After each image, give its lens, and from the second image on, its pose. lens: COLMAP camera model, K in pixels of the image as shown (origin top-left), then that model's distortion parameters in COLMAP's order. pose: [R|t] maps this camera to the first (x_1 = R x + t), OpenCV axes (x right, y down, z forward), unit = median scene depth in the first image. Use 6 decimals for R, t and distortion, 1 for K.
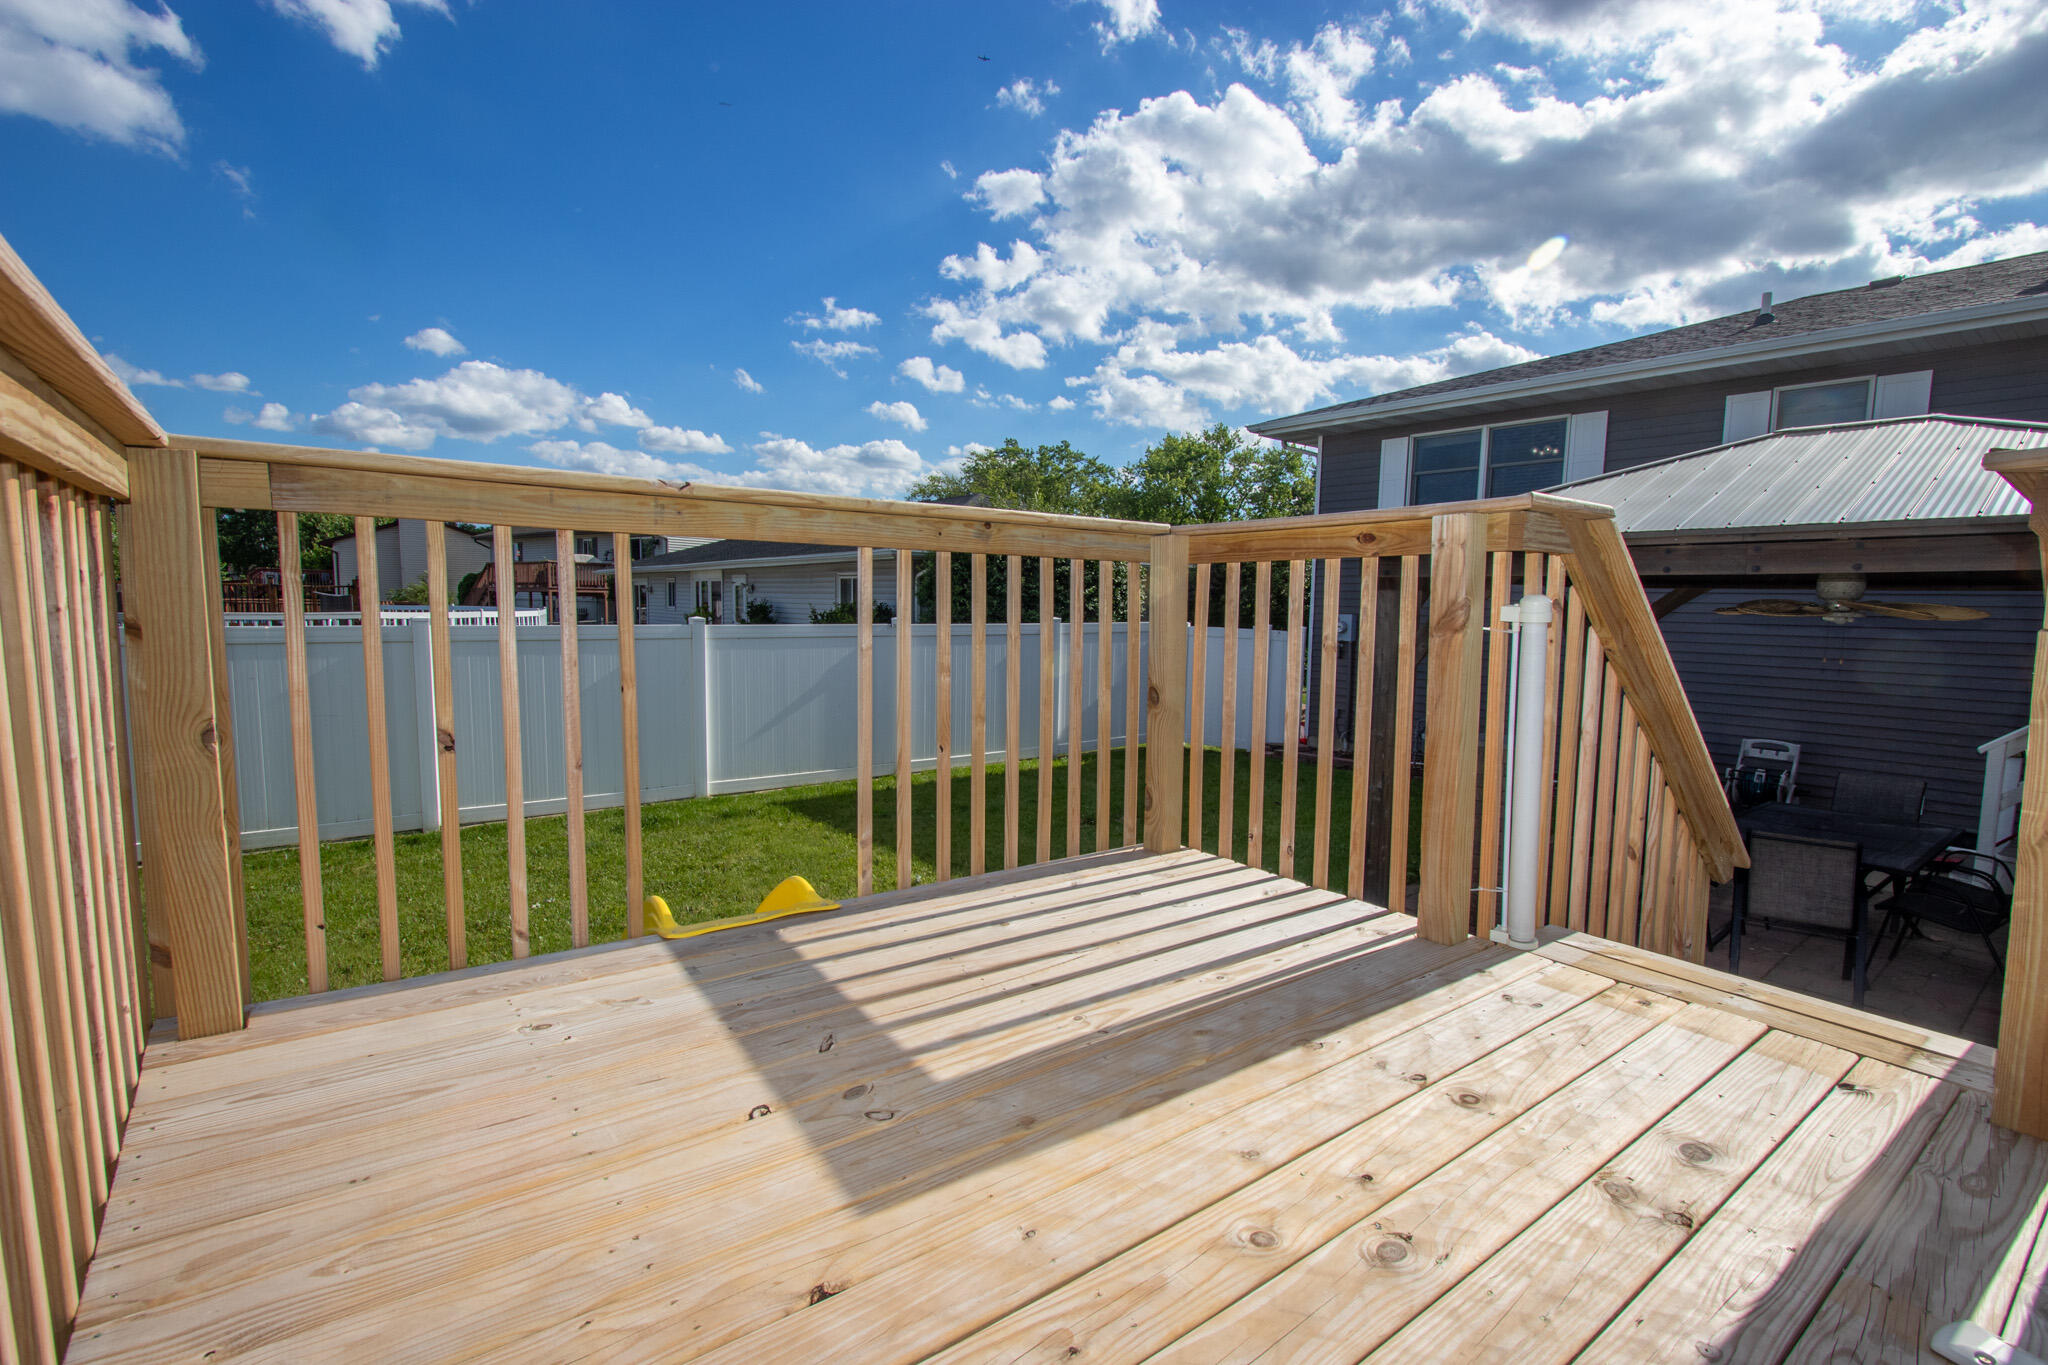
lens RADIAL K [[941.7, 0, 1017.8], [0, 941.7, 704.6], [0, 0, 1]] dist [-0.019072, 0.005095]
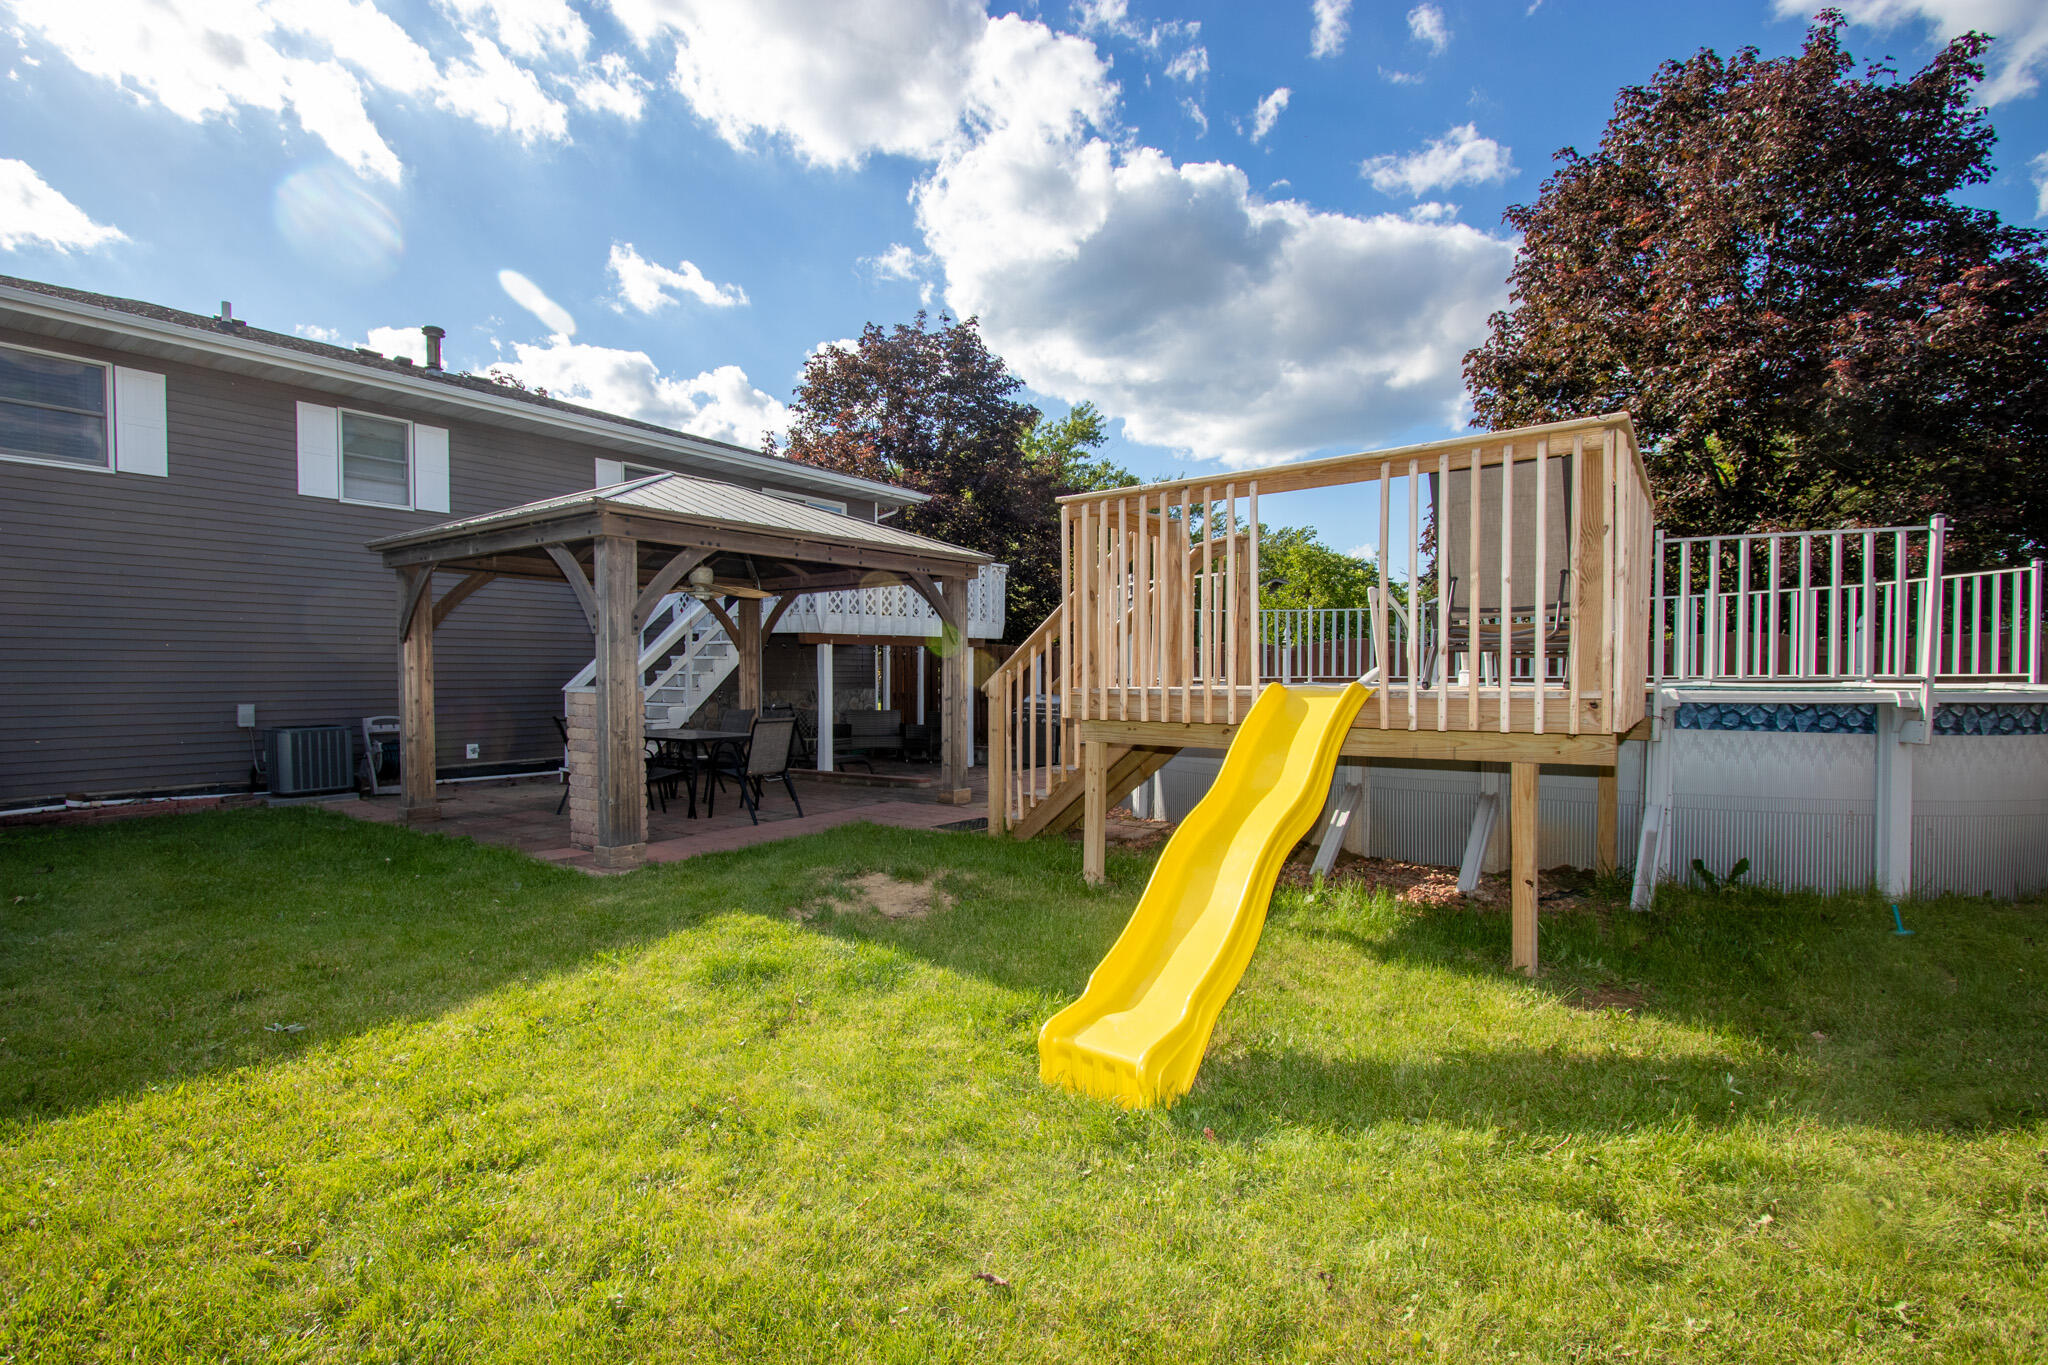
lens RADIAL K [[946.2, 0, 1012.5], [0, 946.2, 705.2], [0, 0, 1]] dist [-0.014008, 0.000867]
pose [[-0.267632, -0.040147, 0.962685, -0.467289], [0.114481, 0.990729, 0.073142, 0.025635], [-0.956696, 0.129784, -0.260554, 0.502704]]
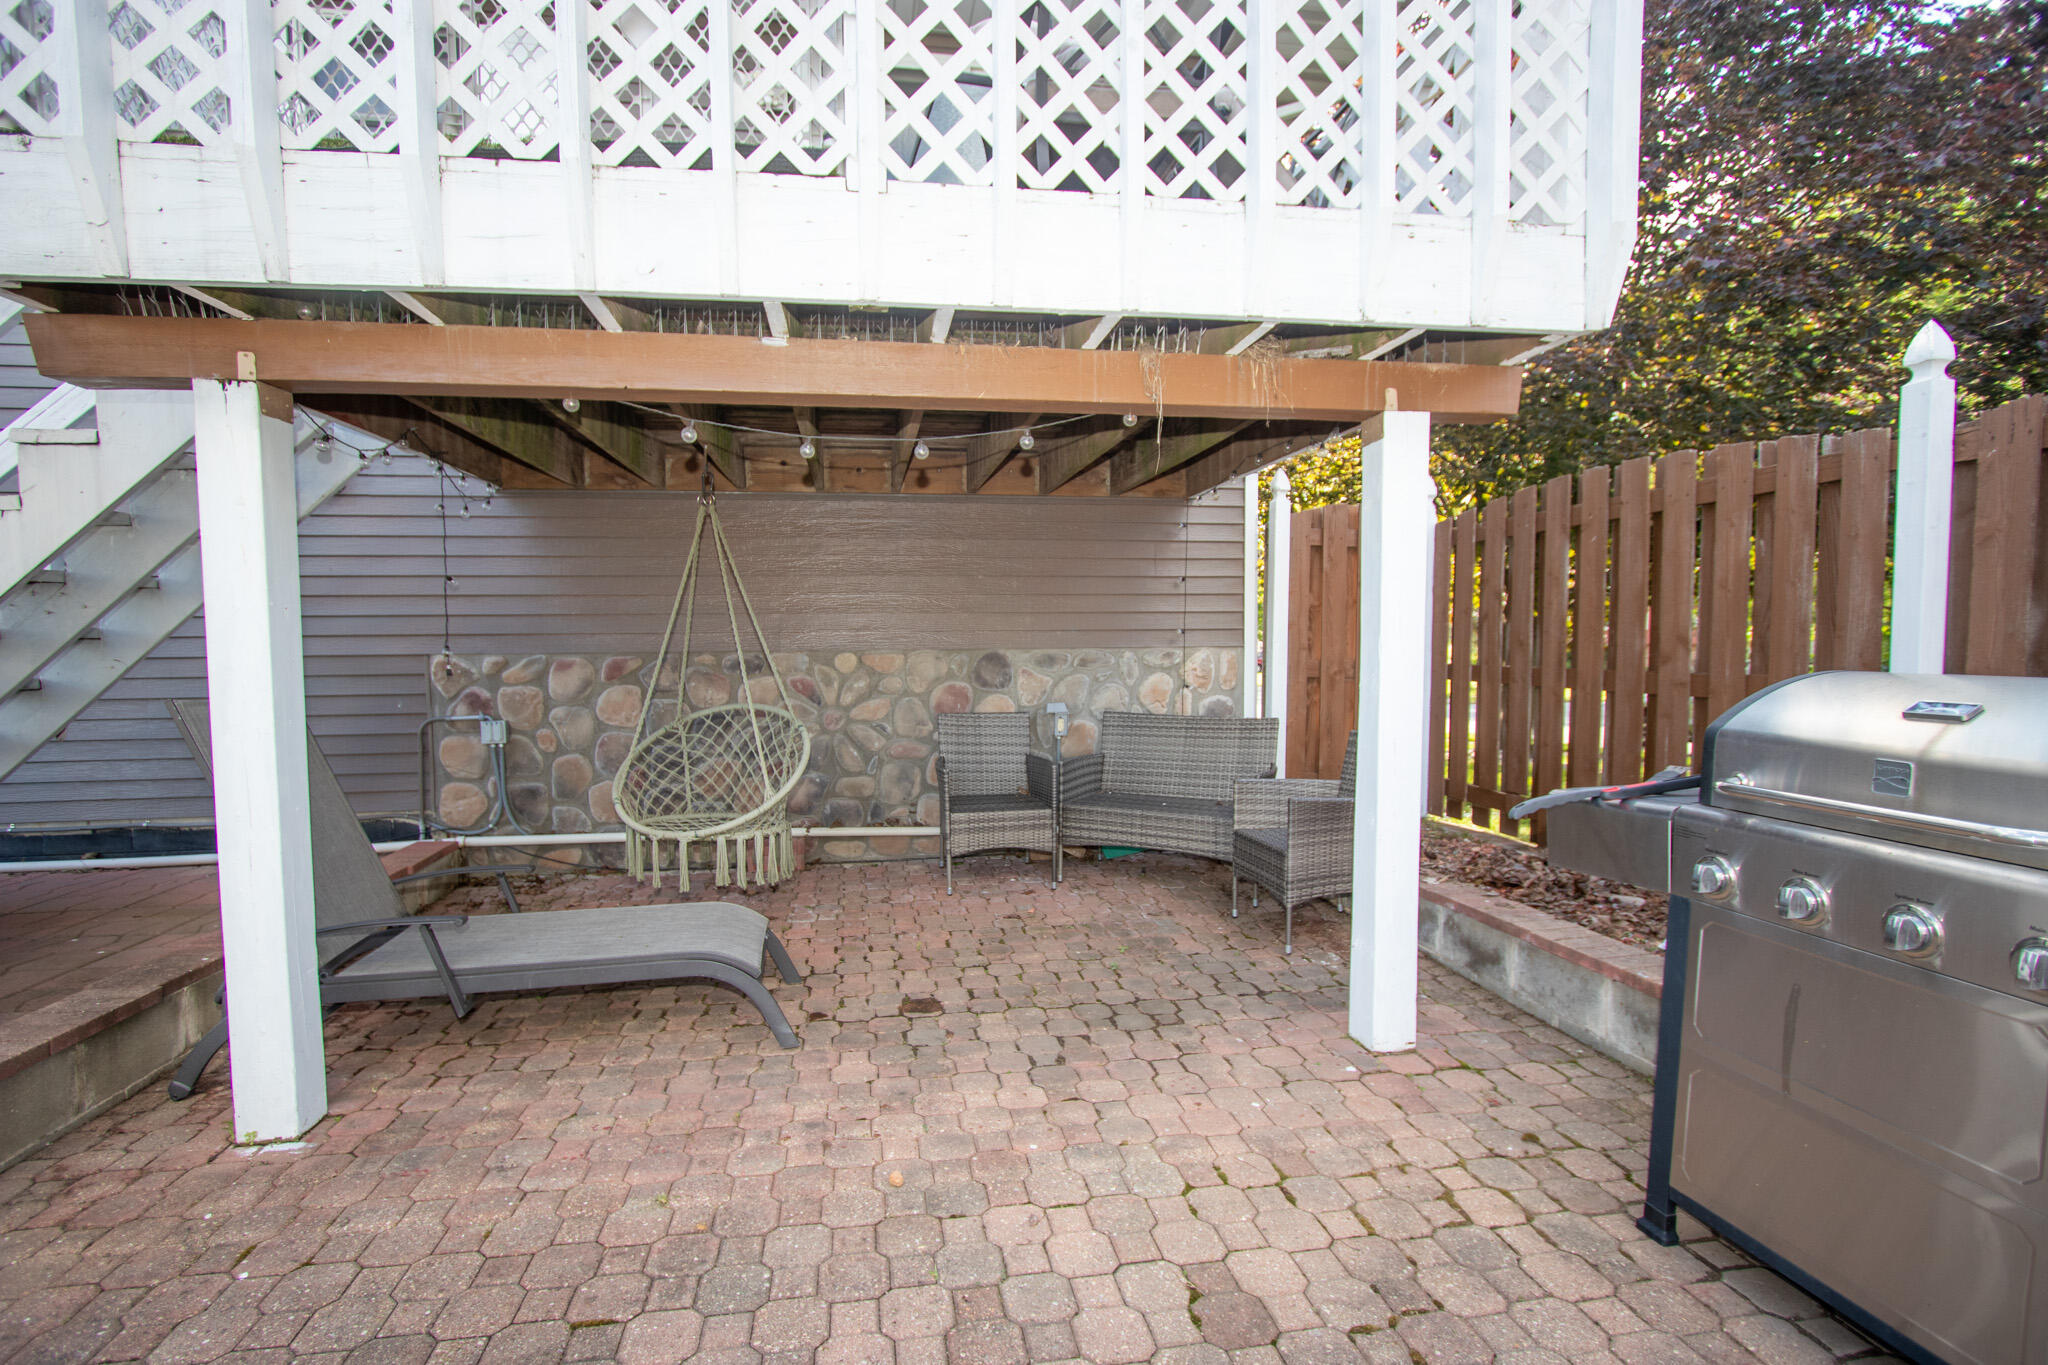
lens RADIAL K [[946.2, 0, 1012.5], [0, 946.2, 705.2], [0, 0, 1]] dist [-0.014008, 0.000867]
pose [[0.484855, -0.072285, 0.871602, 0.698119], [0.113563, 0.993345, 0.019209, 0.101211], [-0.867190, 0.089668, 0.489837, 0.135205]]
